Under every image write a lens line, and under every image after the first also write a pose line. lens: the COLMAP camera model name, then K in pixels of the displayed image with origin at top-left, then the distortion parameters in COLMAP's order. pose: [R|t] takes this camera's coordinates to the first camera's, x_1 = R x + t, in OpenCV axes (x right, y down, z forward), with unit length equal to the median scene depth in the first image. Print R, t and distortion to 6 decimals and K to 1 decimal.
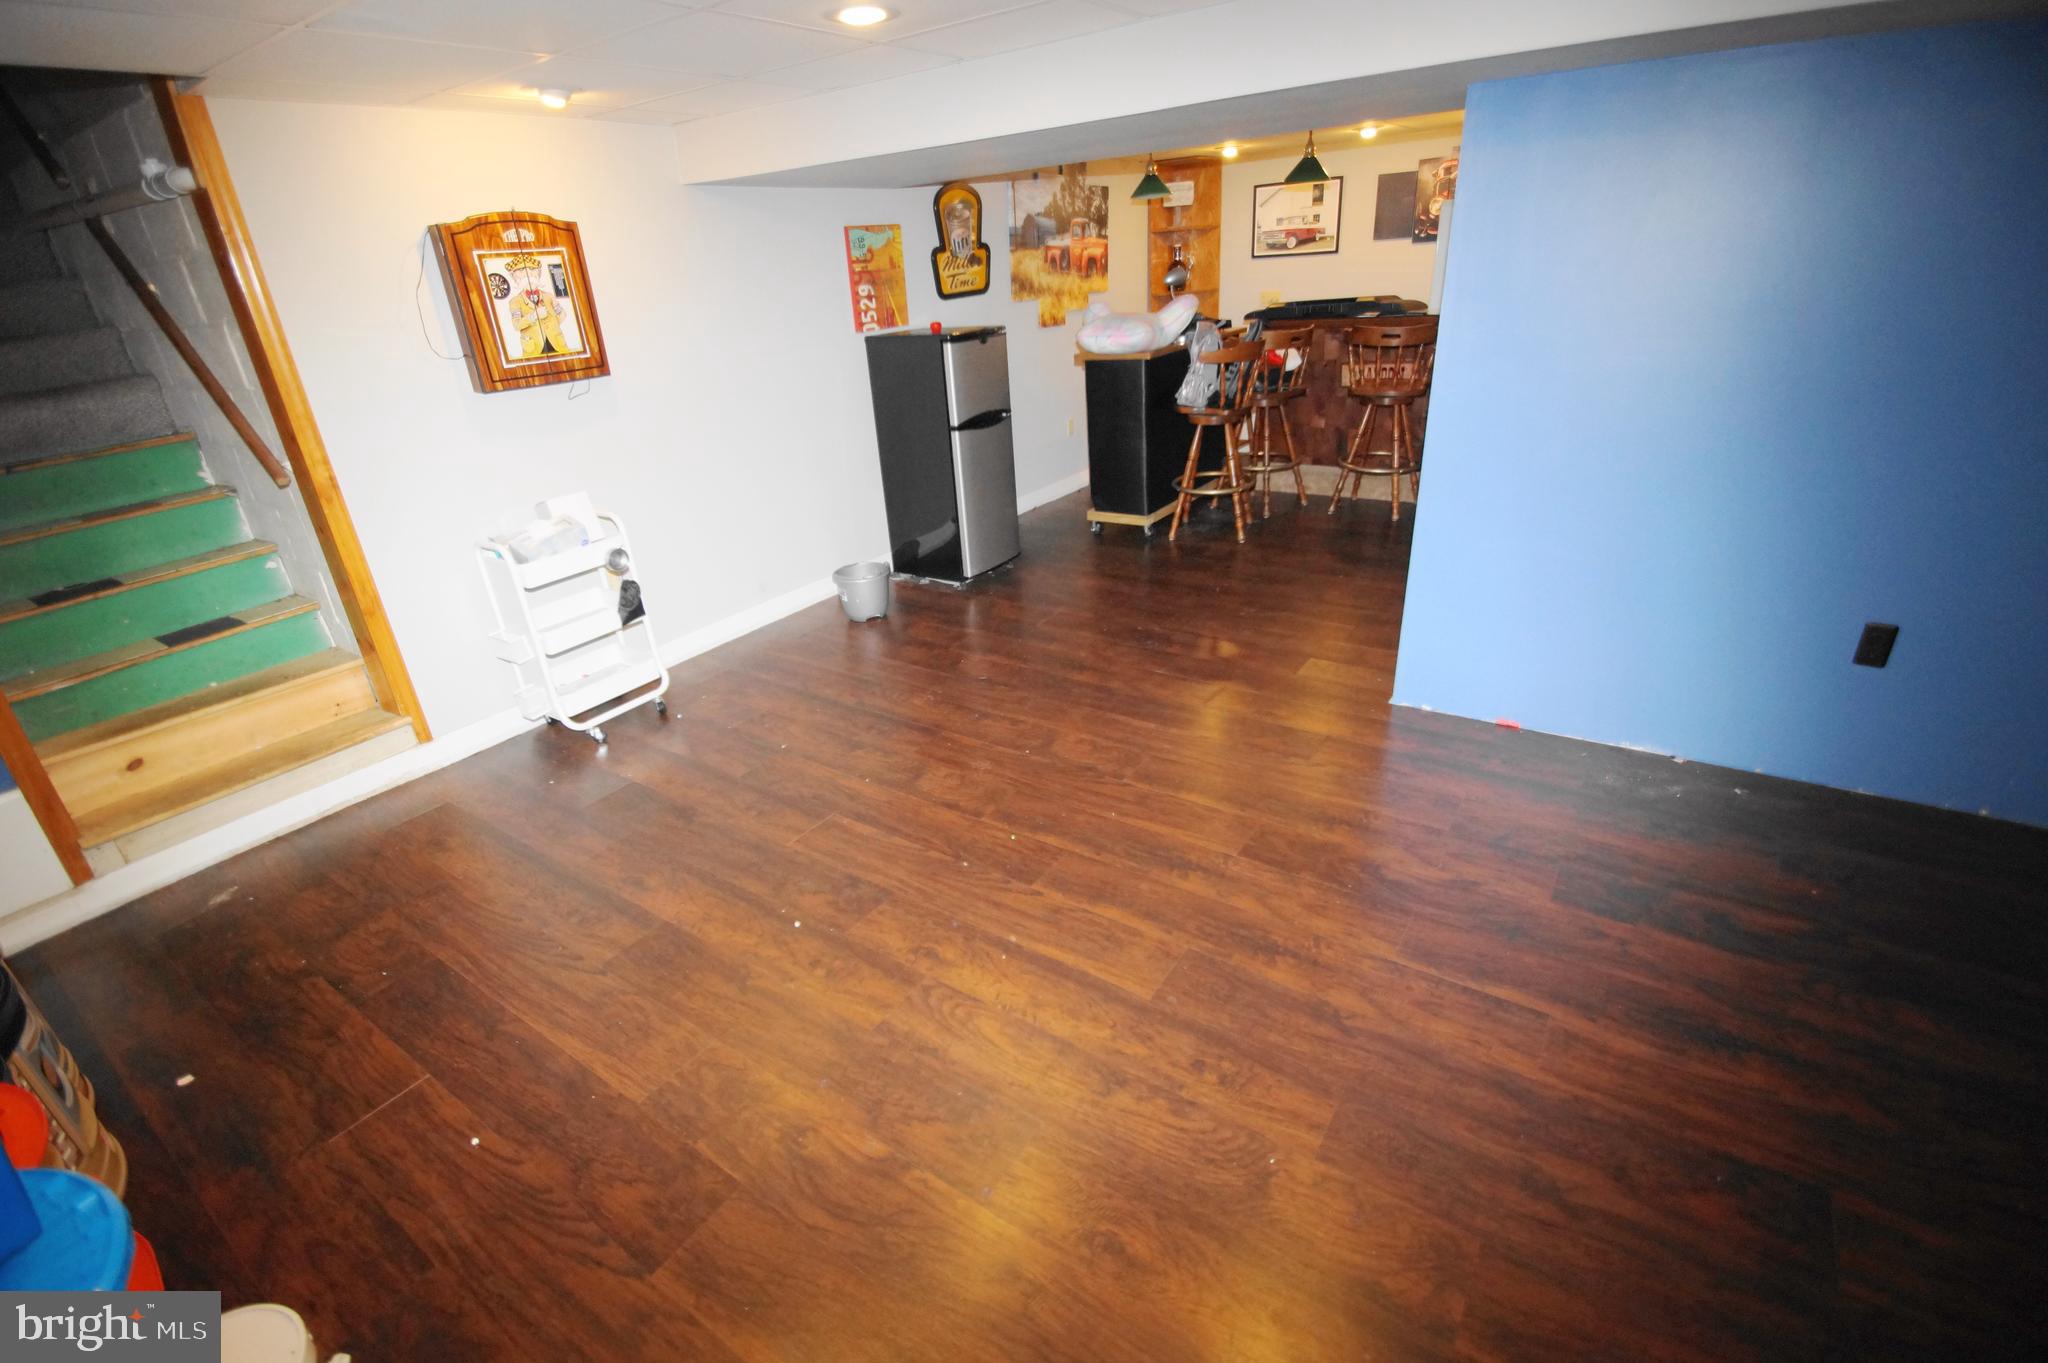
lens RADIAL K [[943.1, 0, 1024.0], [0, 943.1, 681.5], [0, 0, 1]] dist [0.015129, -0.017764]
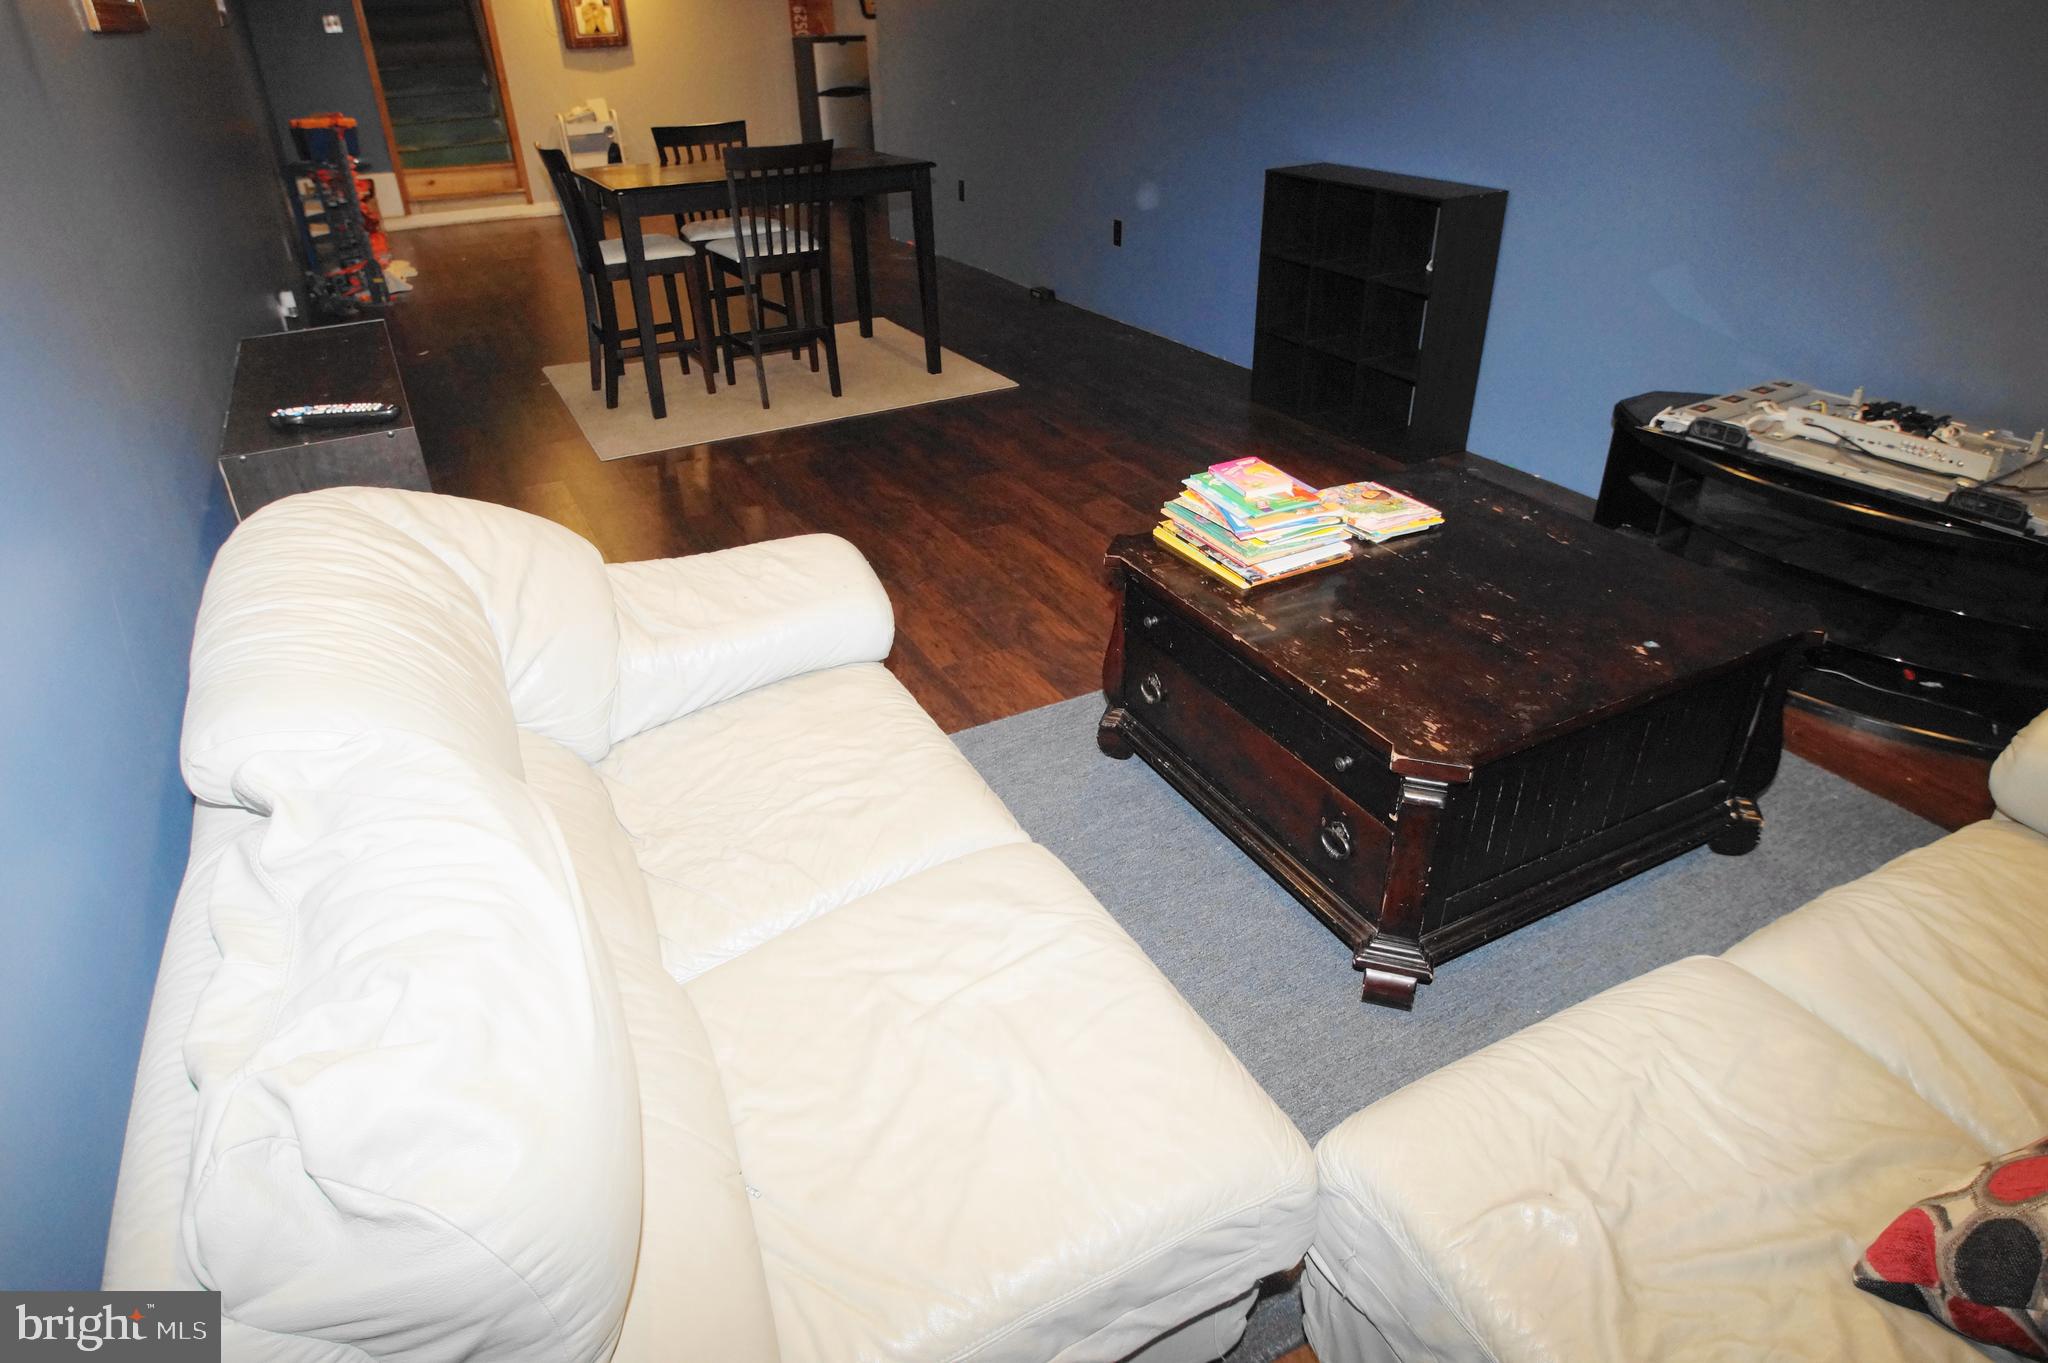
lens RADIAL K [[1202.8, 0, 1024.0], [0, 1202.8, 681.5], [0, 0, 1]] dist [-0.047623, 0.025265]
pose [[0.887908, 0.265025, -0.376007, 2.200162], [-0.217177, 0.962044, 0.165243, 0.533784], [0.405528, -0.065061, 0.911764, -1.481452]]
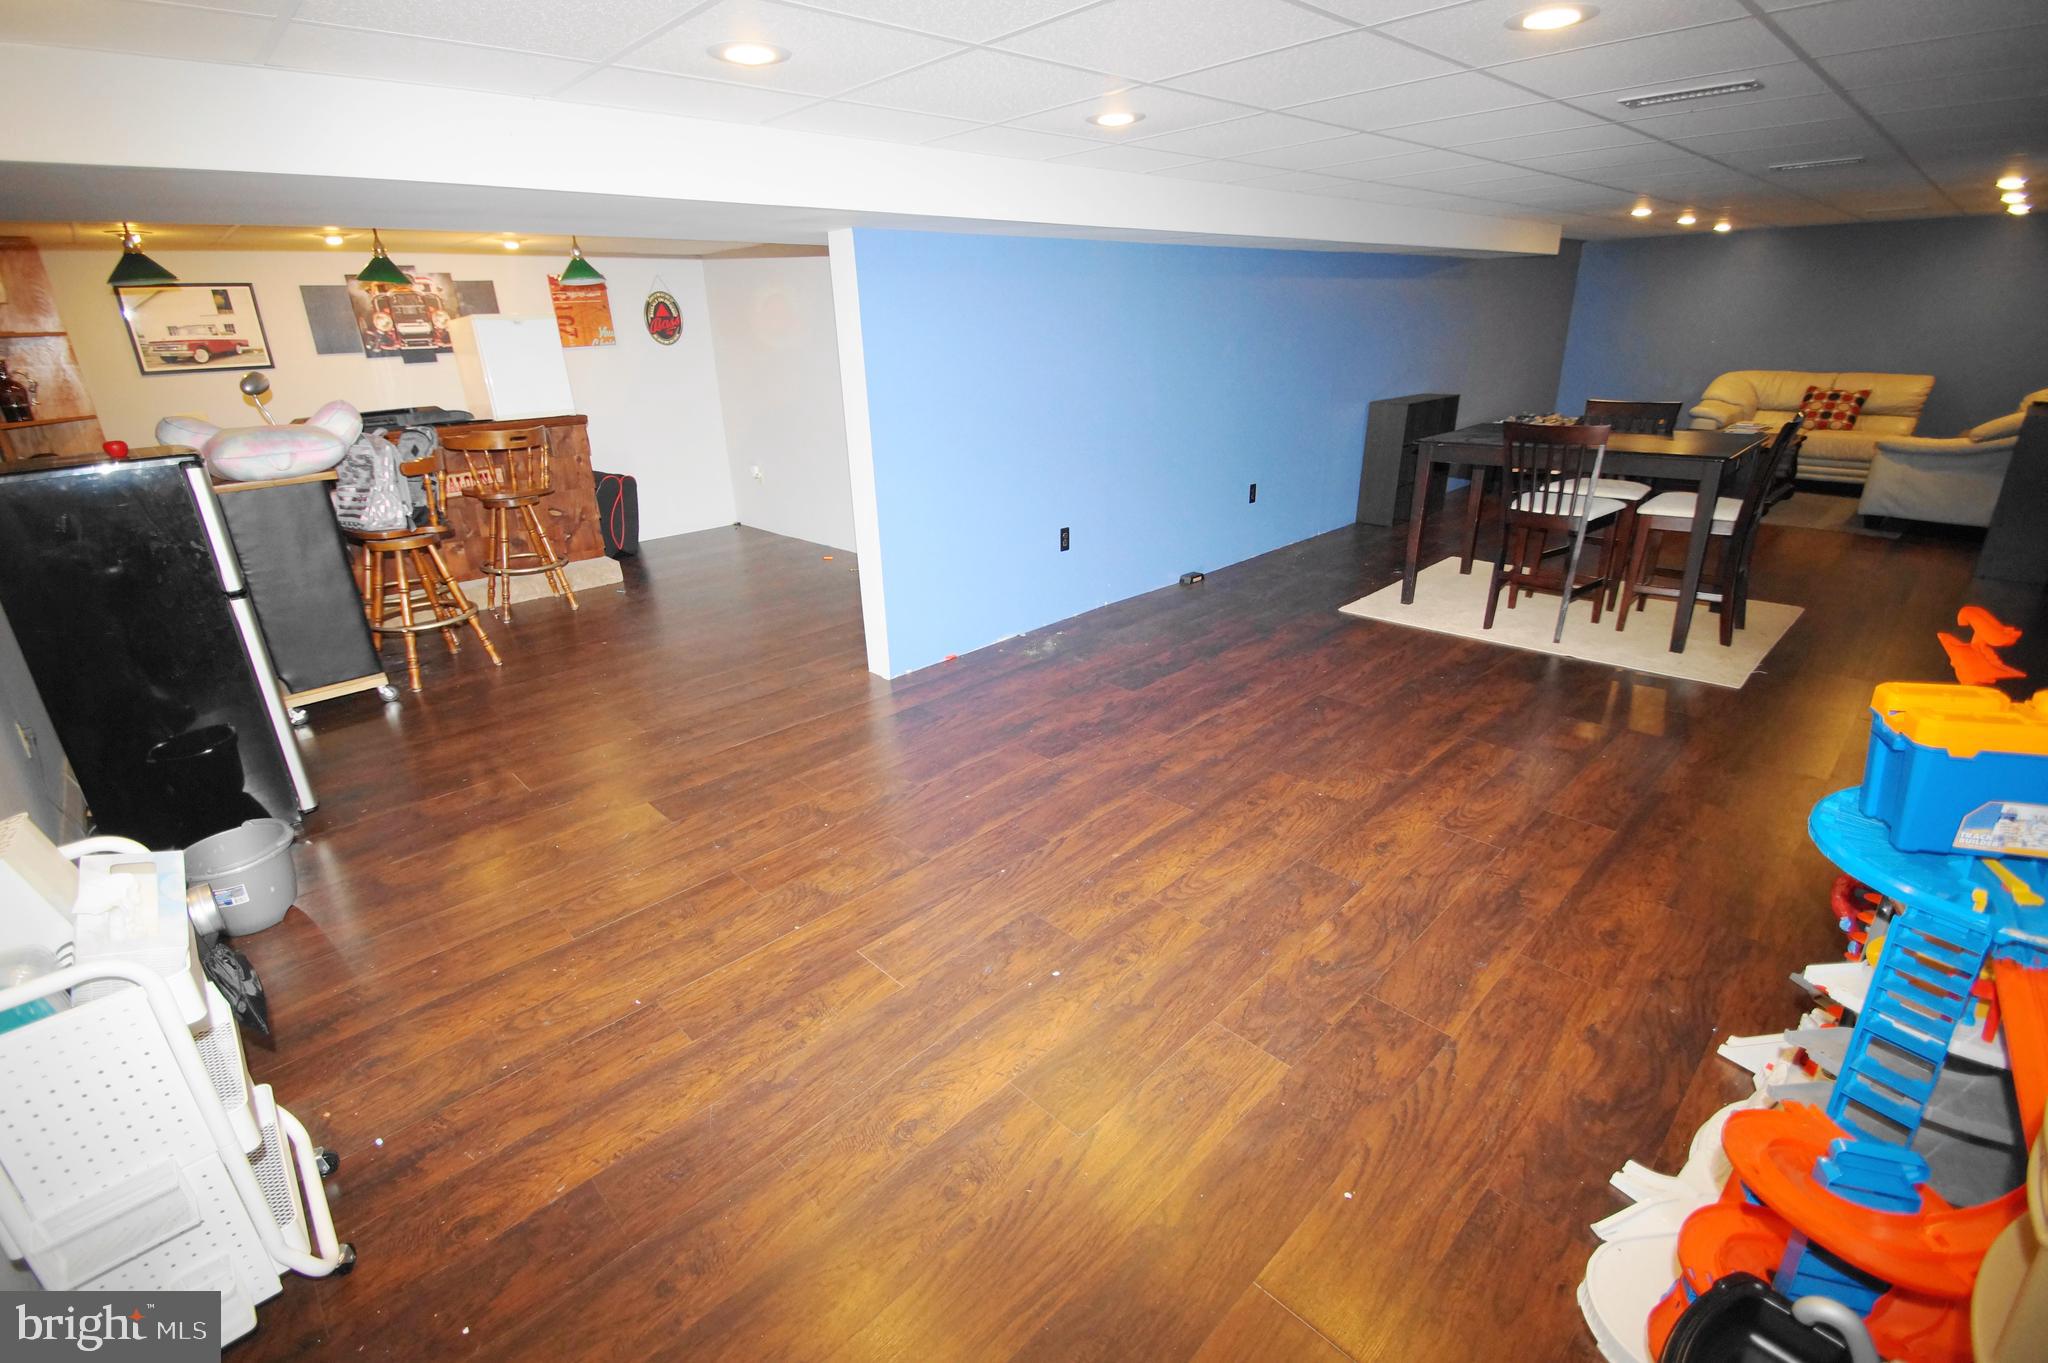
lens RADIAL K [[901.0, 0, 1024.0], [0, 901.0, 681.5], [0, 0, 1]] dist [-0.000930, -0.001002]
pose [[0.187295, -0.304626, 0.933876, -0.896924], [0.422373, 0.883302, 0.203419, -0.181800], [-0.886861, 0.356344, 0.294104, 0.581508]]
